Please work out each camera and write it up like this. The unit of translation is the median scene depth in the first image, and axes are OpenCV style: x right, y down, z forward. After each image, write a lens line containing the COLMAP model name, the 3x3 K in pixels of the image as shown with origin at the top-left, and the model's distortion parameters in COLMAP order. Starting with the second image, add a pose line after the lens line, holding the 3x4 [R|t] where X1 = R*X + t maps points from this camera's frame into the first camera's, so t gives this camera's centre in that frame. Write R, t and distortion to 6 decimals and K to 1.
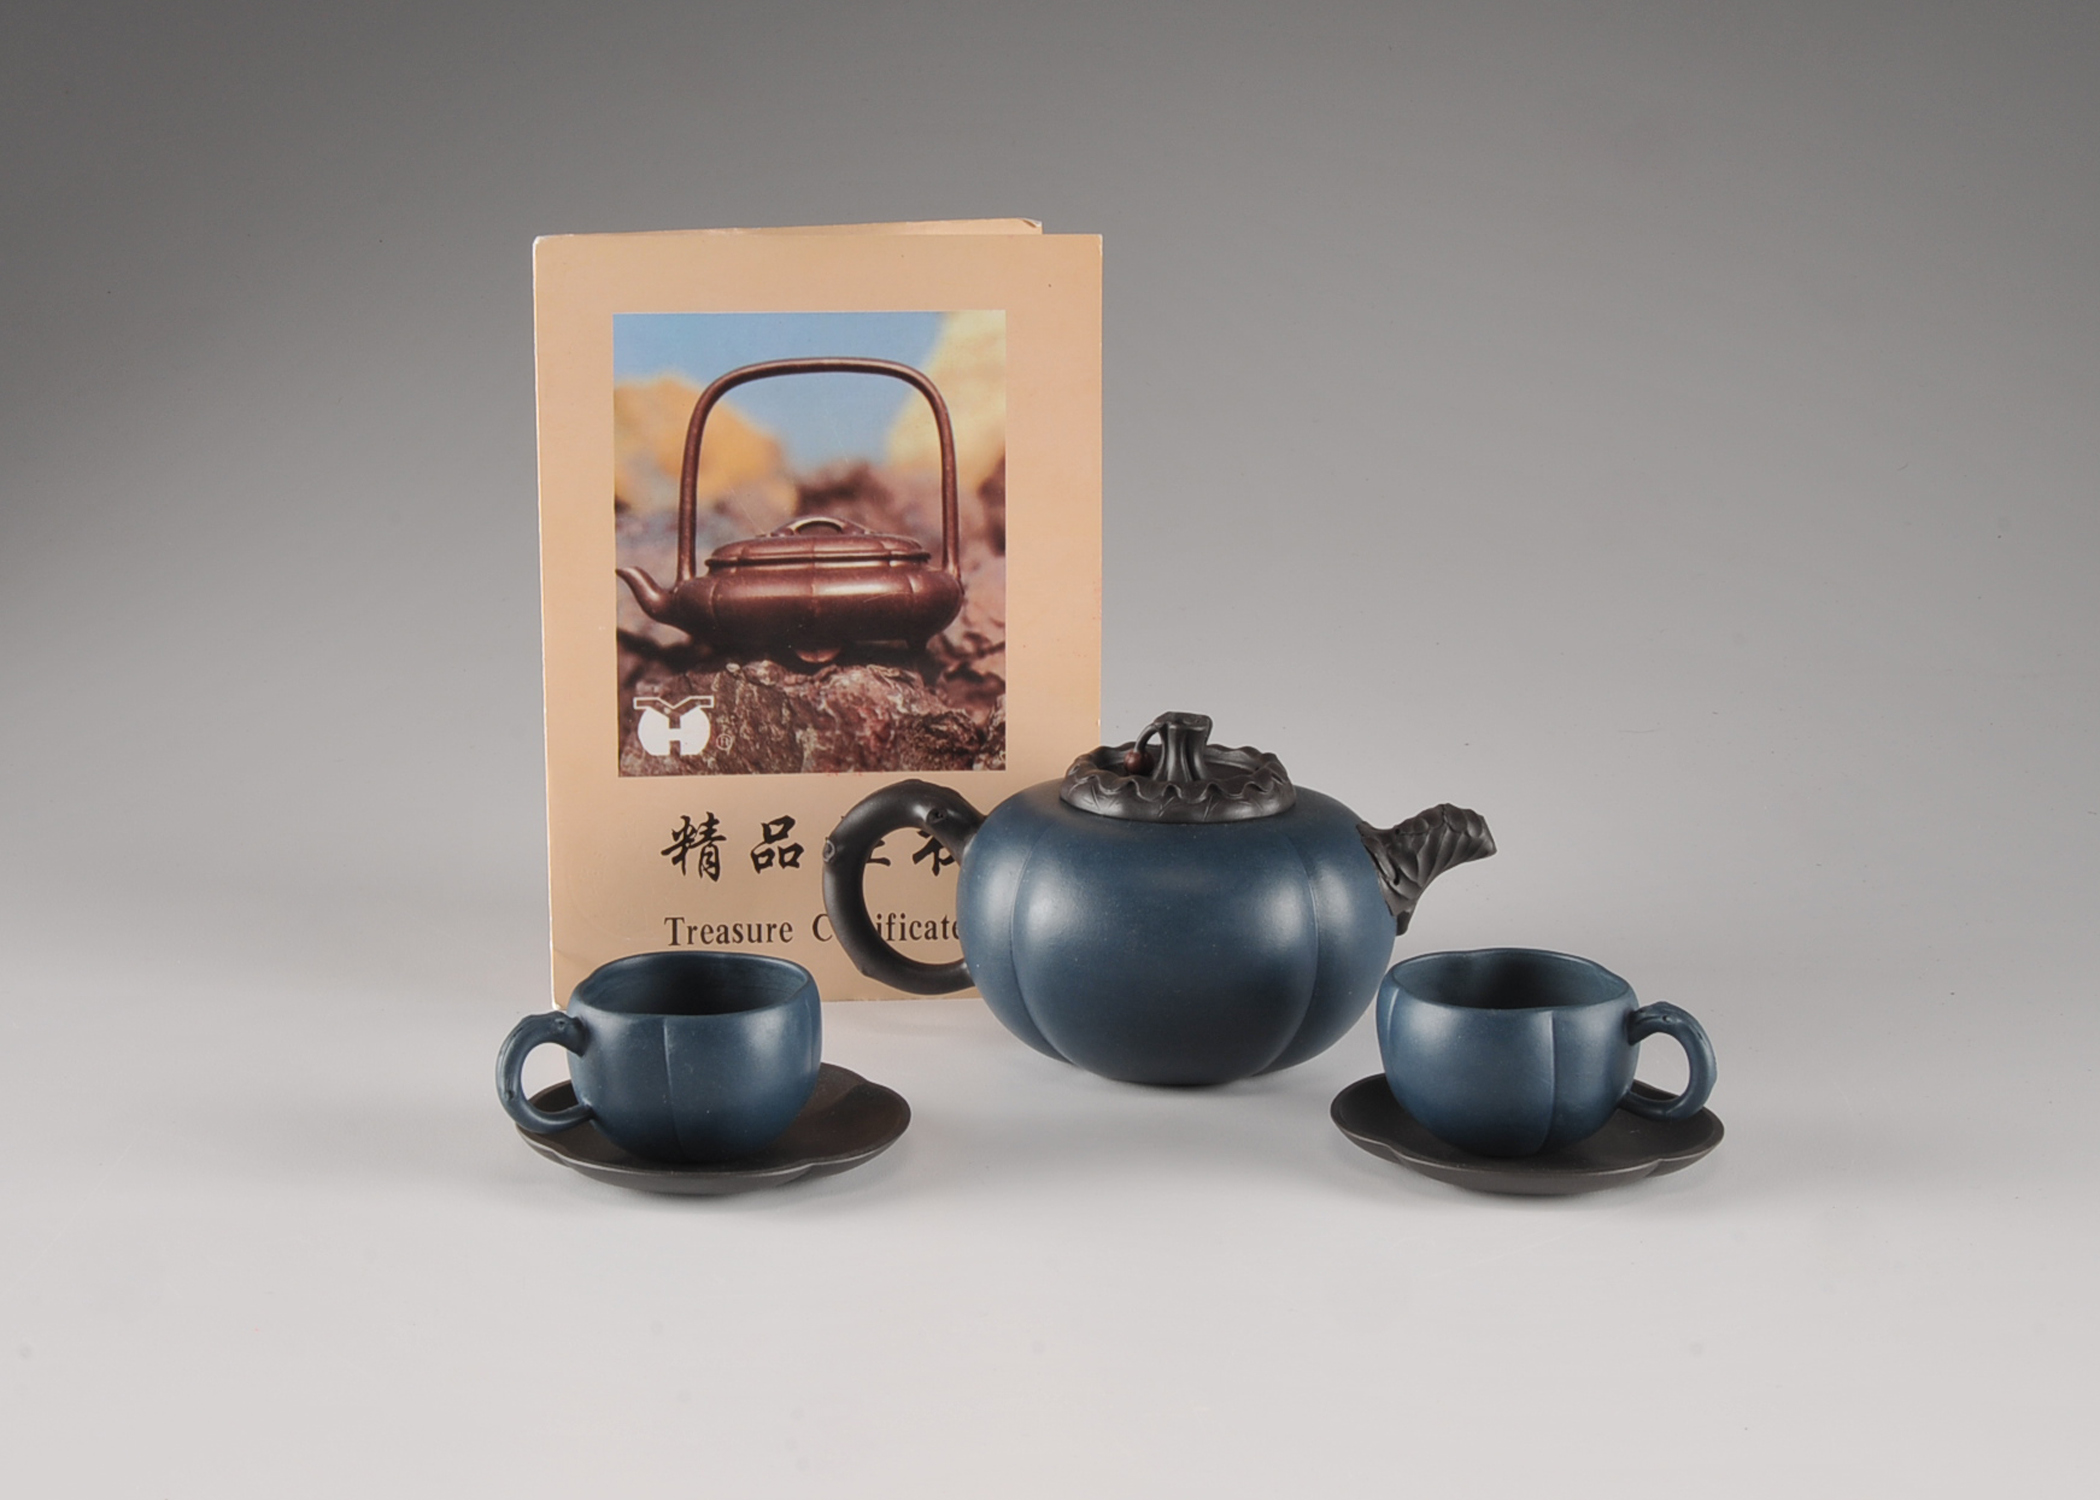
lens RADIAL K [[3353.2, 0, 1053.2], [0, 3353.2, 752.9], [0, 0, 1]] dist [-0.065012, 0.000000]
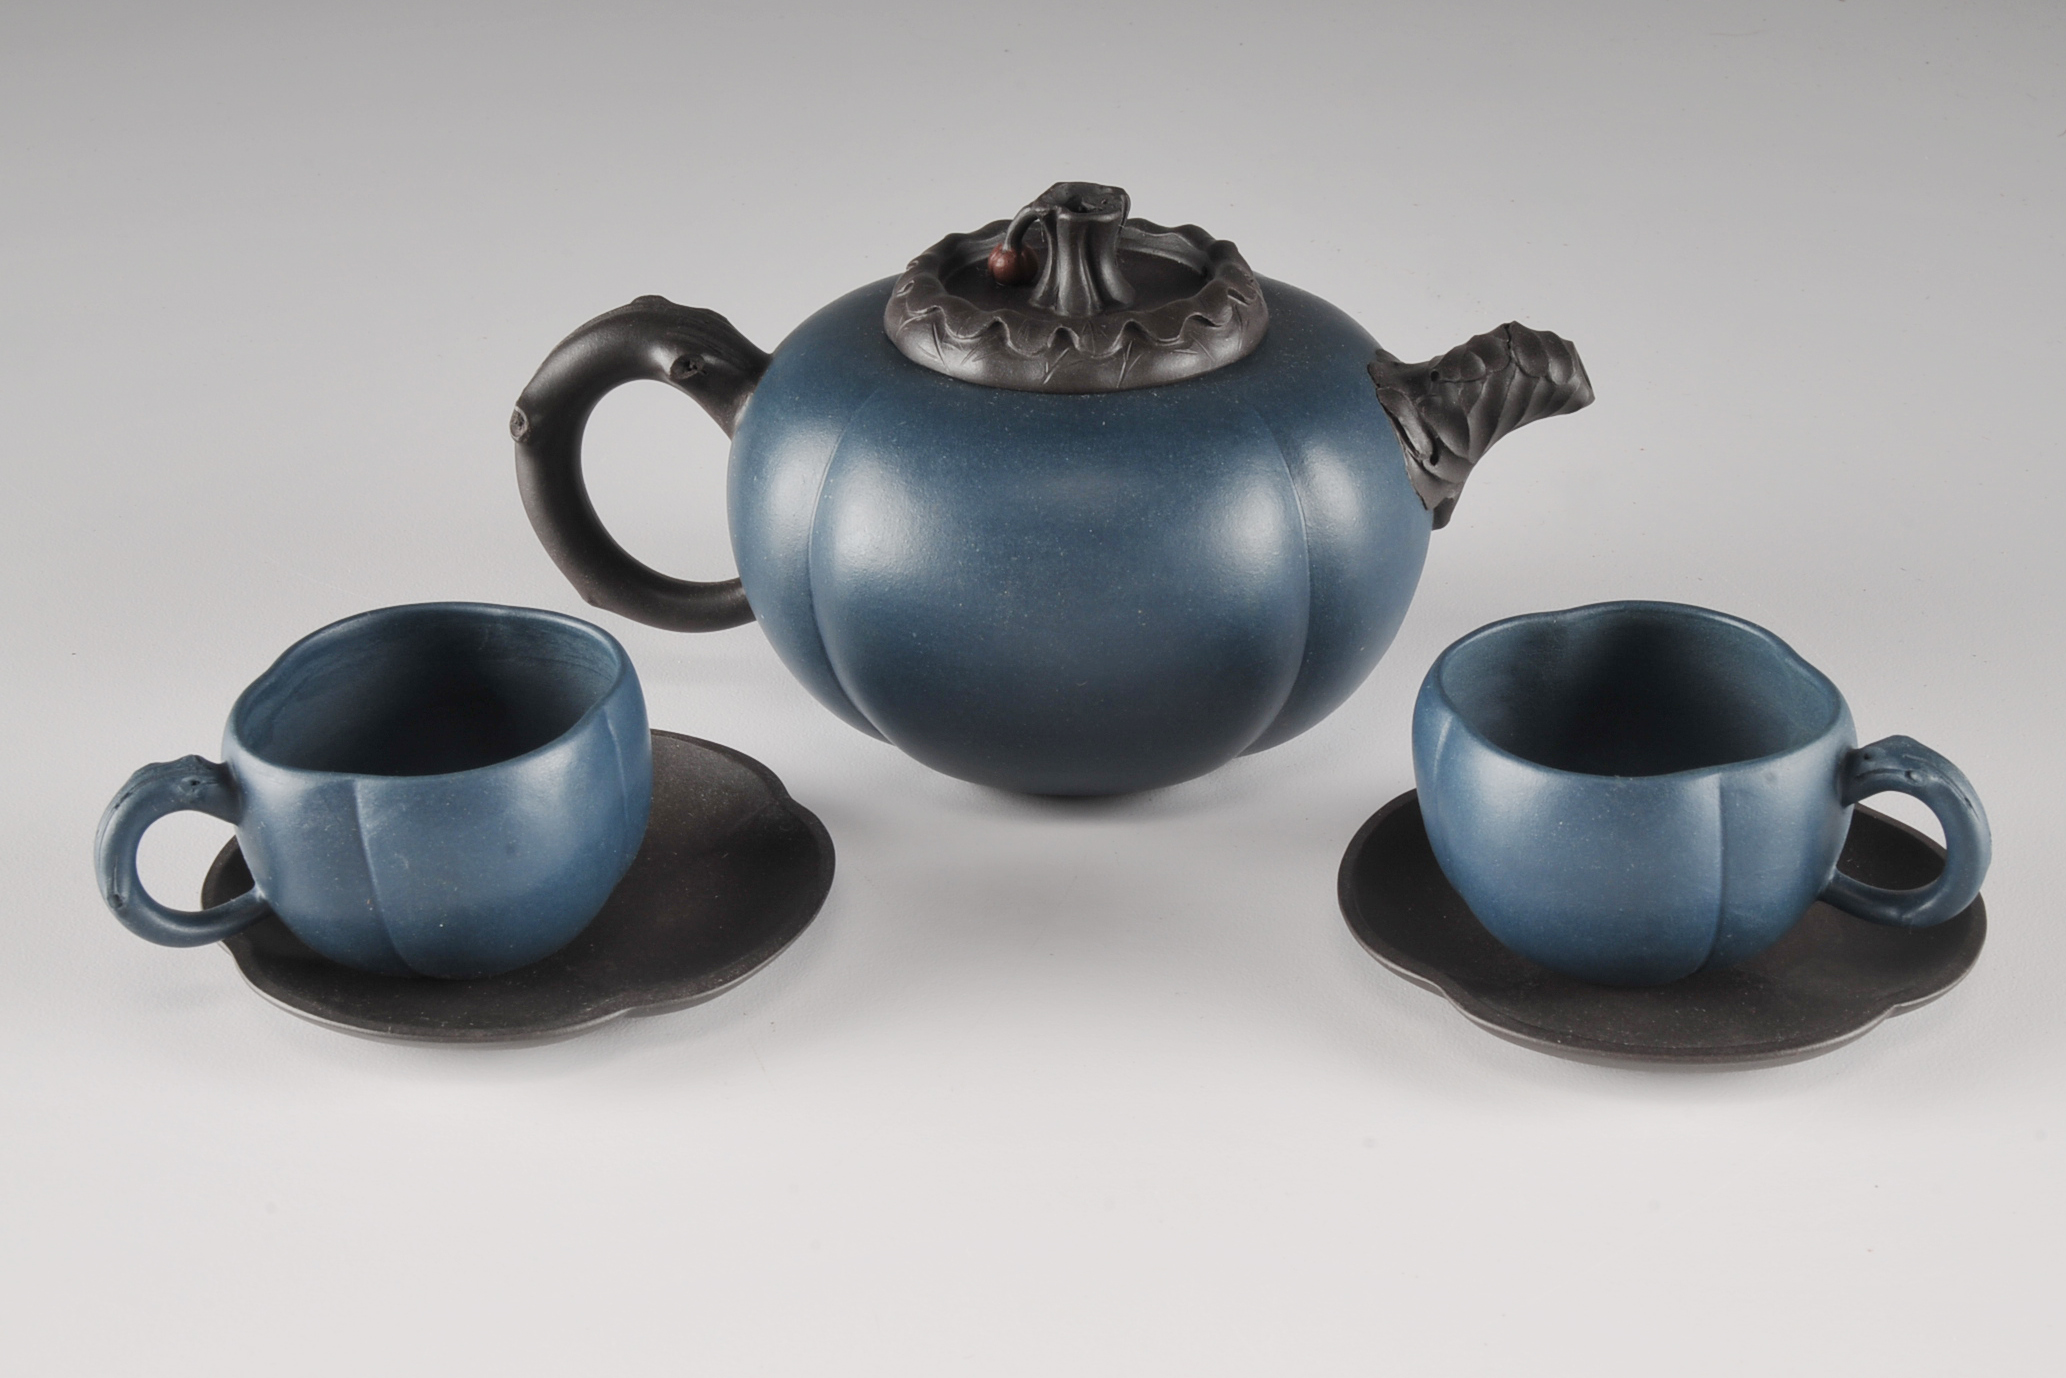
lens RADIAL K [[3572.1, 0, 1027.6], [0, 3572.1, 683.9], [0, 0, 1]] dist [-0.058022, 0.000000]
pose [[0.999410, -0.033824, 0.006024, 0.022440], [0.031553, 0.973006, 0.228614, -0.074107], [-0.013594, -0.228289, 0.973498, 0.353829]]
